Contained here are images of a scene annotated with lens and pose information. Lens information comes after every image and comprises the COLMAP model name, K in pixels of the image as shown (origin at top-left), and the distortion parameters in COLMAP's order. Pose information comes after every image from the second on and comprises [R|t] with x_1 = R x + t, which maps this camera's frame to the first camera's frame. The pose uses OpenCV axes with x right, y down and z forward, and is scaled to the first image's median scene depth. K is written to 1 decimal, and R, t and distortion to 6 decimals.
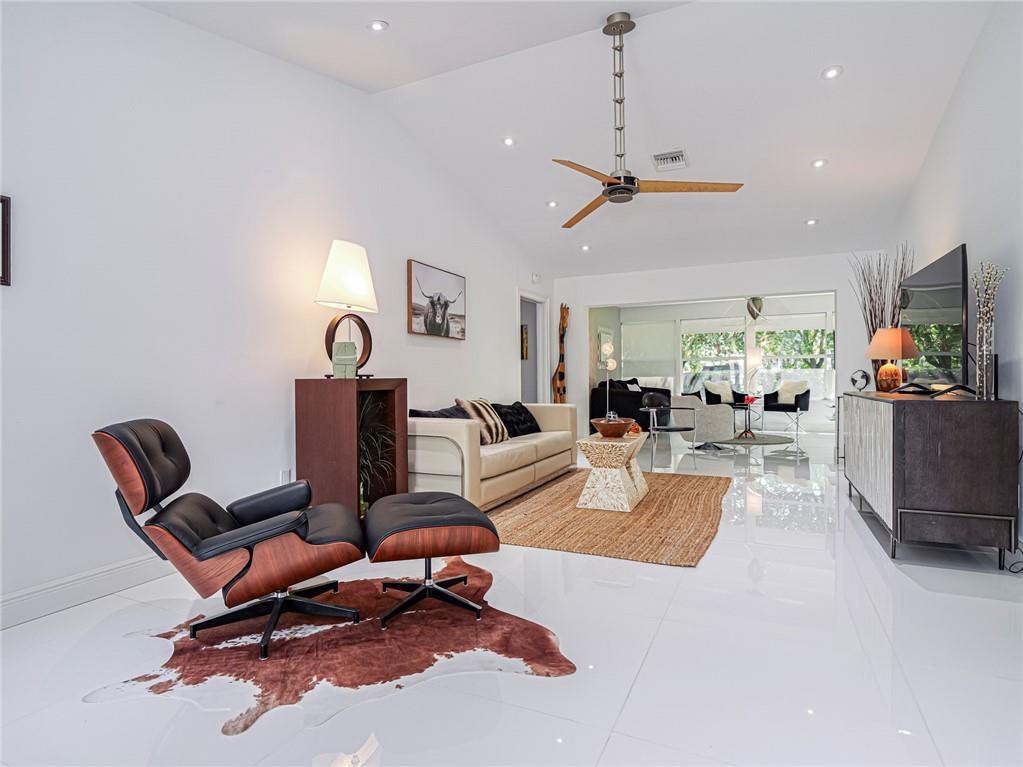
lens RADIAL K [[563.1, 0, 511.5], [0, 563.1, 383.5], [0, 0, 1]] dist [0.000375, 0.000753]
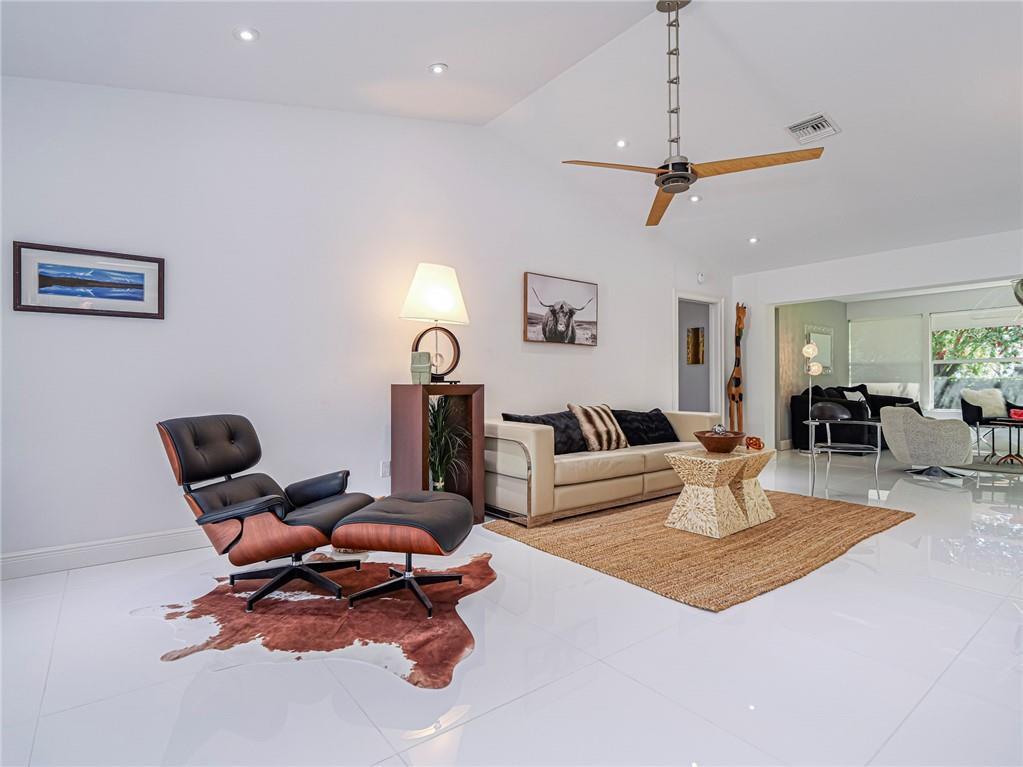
lens RADIAL K [[536.4, 0, 511.5], [0, 536.4, 383.5], [0, 0, 1]] dist [-0.007072, -0.001596]
pose [[0.890425, 0.010347, -0.455012, 0.285496], [-0.011965, 0.999928, -0.000677, -0.009871], [0.454972, 0.006047, 0.890485, 0.097033]]
